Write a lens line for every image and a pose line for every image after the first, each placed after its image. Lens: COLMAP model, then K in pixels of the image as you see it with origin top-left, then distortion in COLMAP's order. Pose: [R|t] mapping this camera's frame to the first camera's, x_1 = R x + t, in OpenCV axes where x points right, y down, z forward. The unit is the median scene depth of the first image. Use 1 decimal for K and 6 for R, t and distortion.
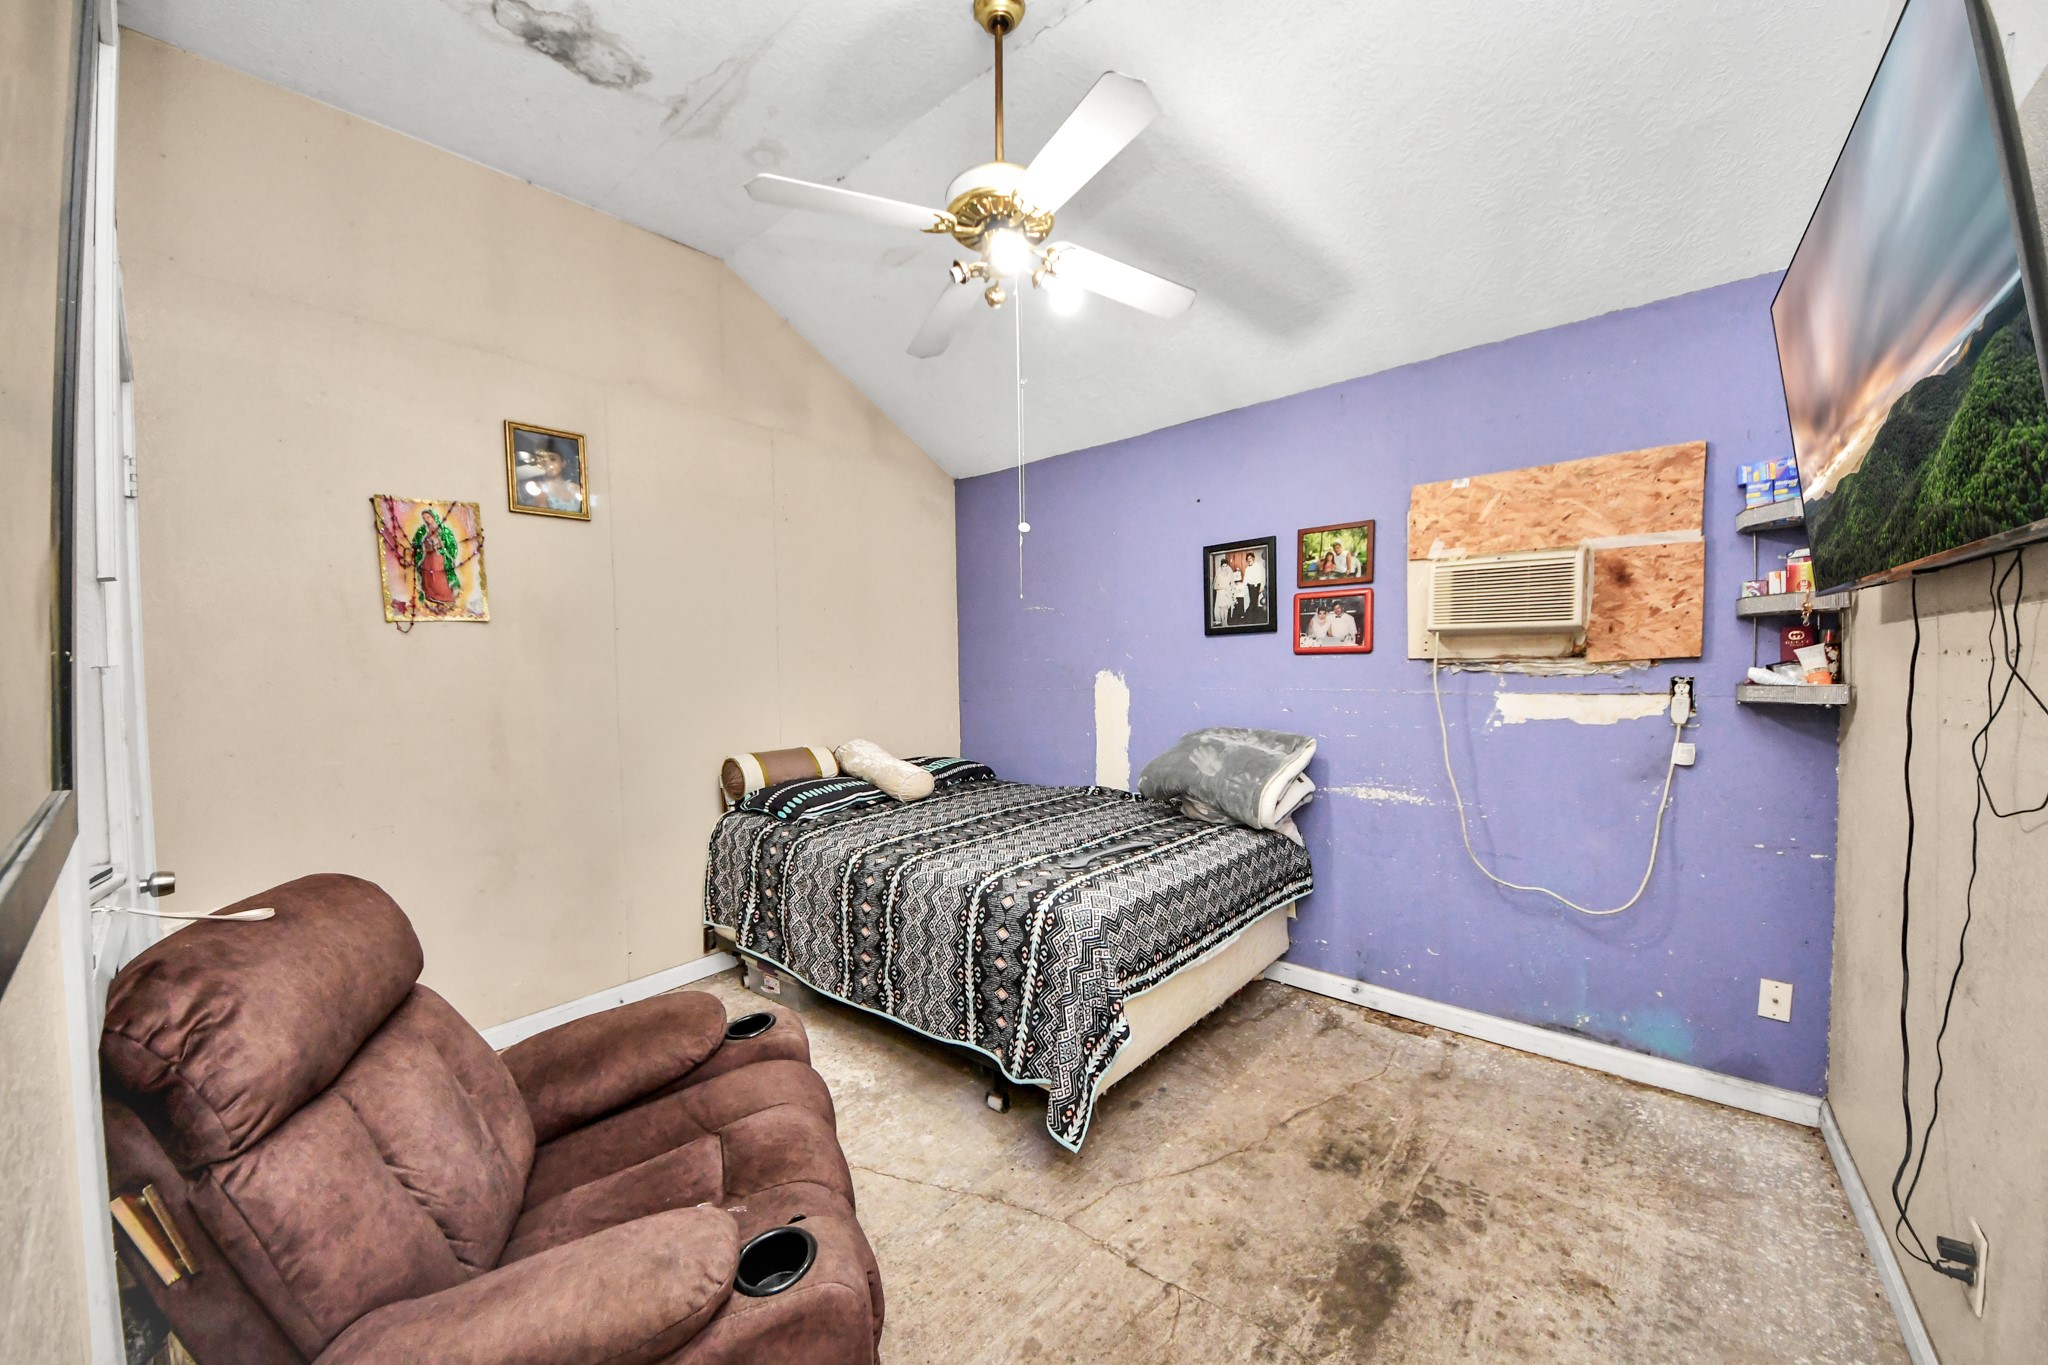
lens RADIAL K [[747.0, 0, 1032.9], [0, 747.0, 680.7], [0, 0, 1]] dist [0.001264, -0.000469]
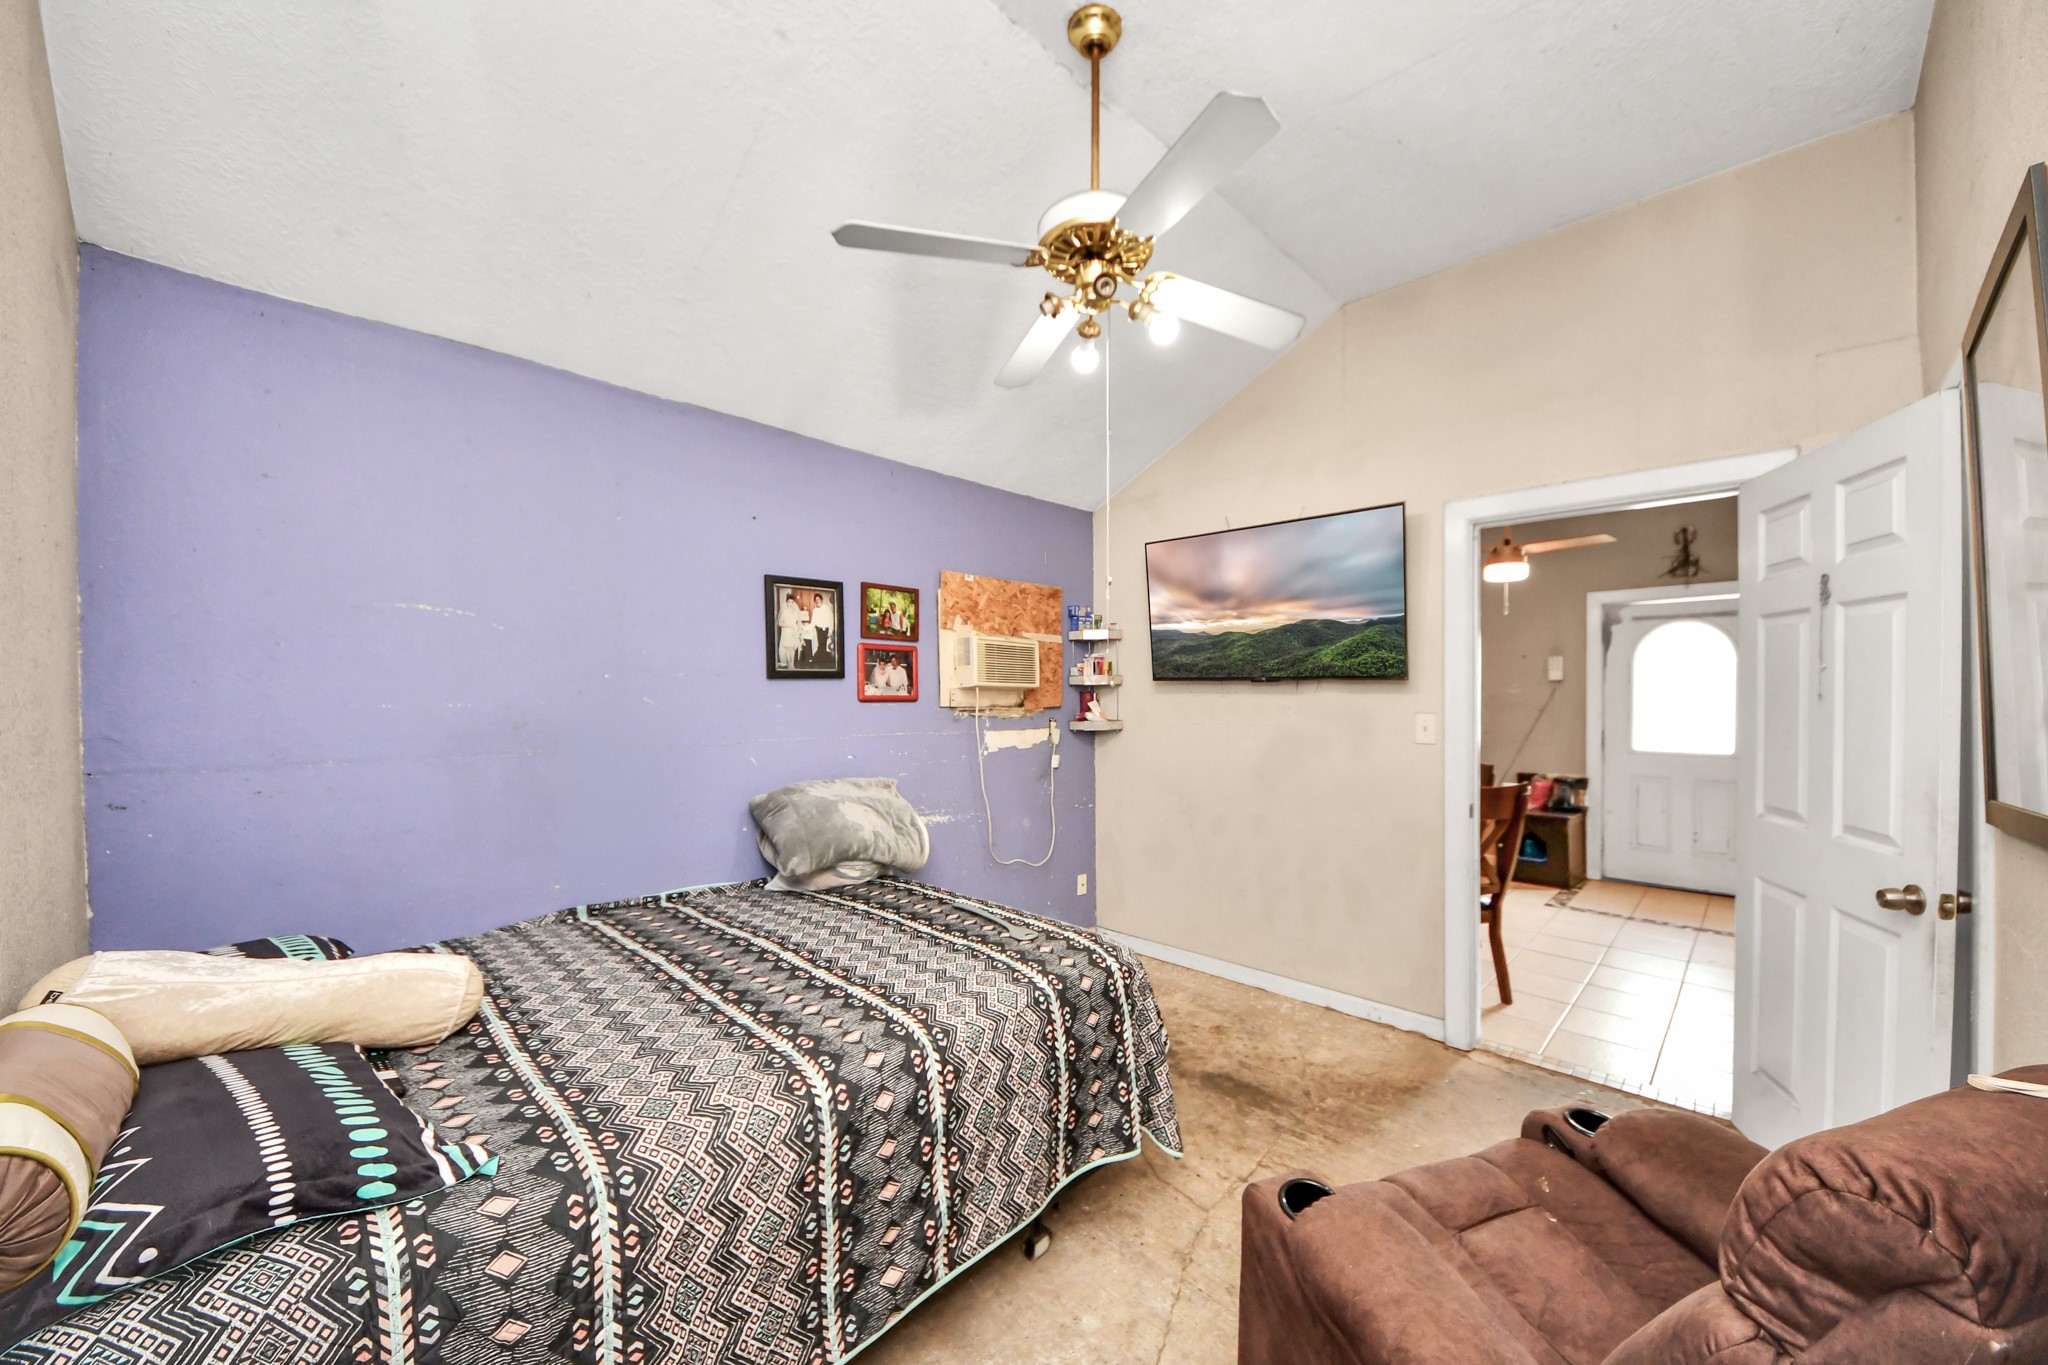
lens RADIAL K [[747.0, 0, 1009.9], [0, 747.0, 693.5], [0, 0, 1]] dist [0.001264, -0.000469]
pose [[0.074967, 0.007829, 0.997155, -0.700123], [0.006853, 0.999942, -0.008367, -0.038606], [-0.997162, 0.007461, 0.074909, 0.755007]]
